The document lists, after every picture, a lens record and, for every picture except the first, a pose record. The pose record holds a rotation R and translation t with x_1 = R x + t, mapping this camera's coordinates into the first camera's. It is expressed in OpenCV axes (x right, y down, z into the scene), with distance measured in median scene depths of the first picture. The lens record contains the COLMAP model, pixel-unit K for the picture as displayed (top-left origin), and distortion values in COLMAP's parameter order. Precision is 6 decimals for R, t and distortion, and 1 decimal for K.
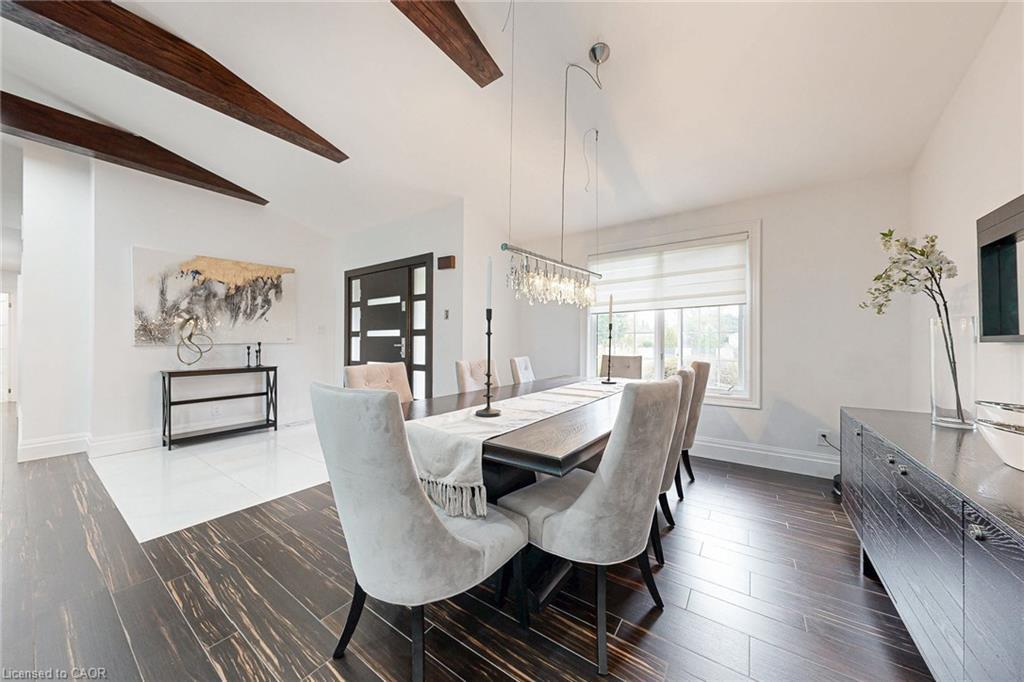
lens RADIAL K [[344.3, 0, 512.0], [0, 344.3, 341.0], [0, 0, 1]] dist [0.001641, 0.000158]
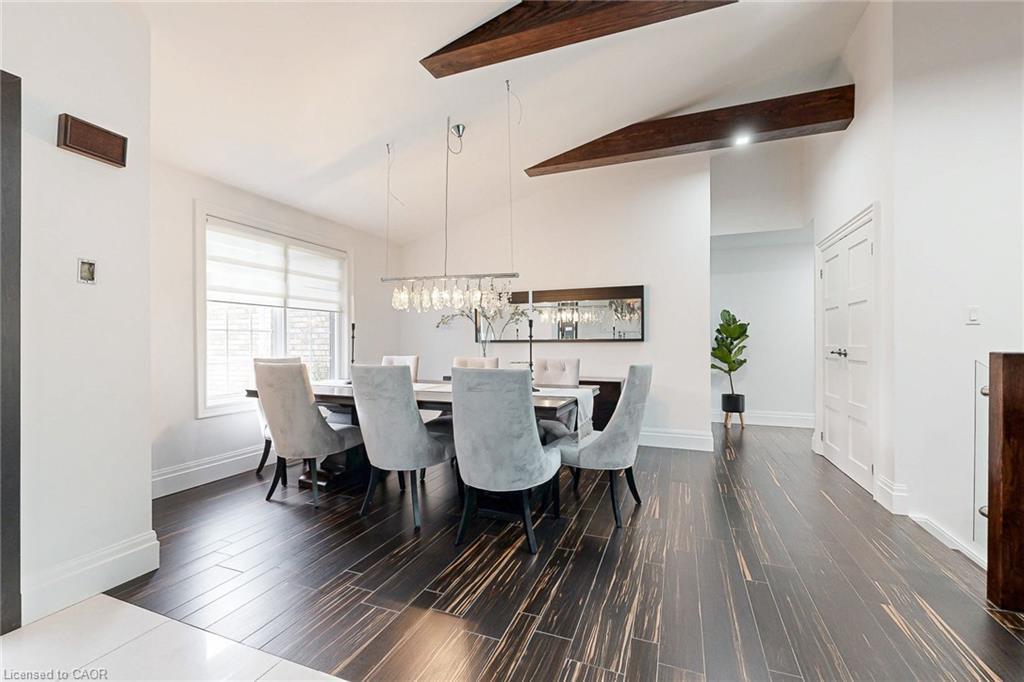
lens RADIAL K [[431.0, 0, 512.0], [0, 431.0, 341.0], [0, 0, 1]] dist [-0.000667, 0.000084]
pose [[-0.233479, 0.005644, 0.972345, -0.804389], [-0.002493, 0.999976, -0.006403, 0.004652], [-0.972359, -0.003919, -0.233460, 0.662896]]
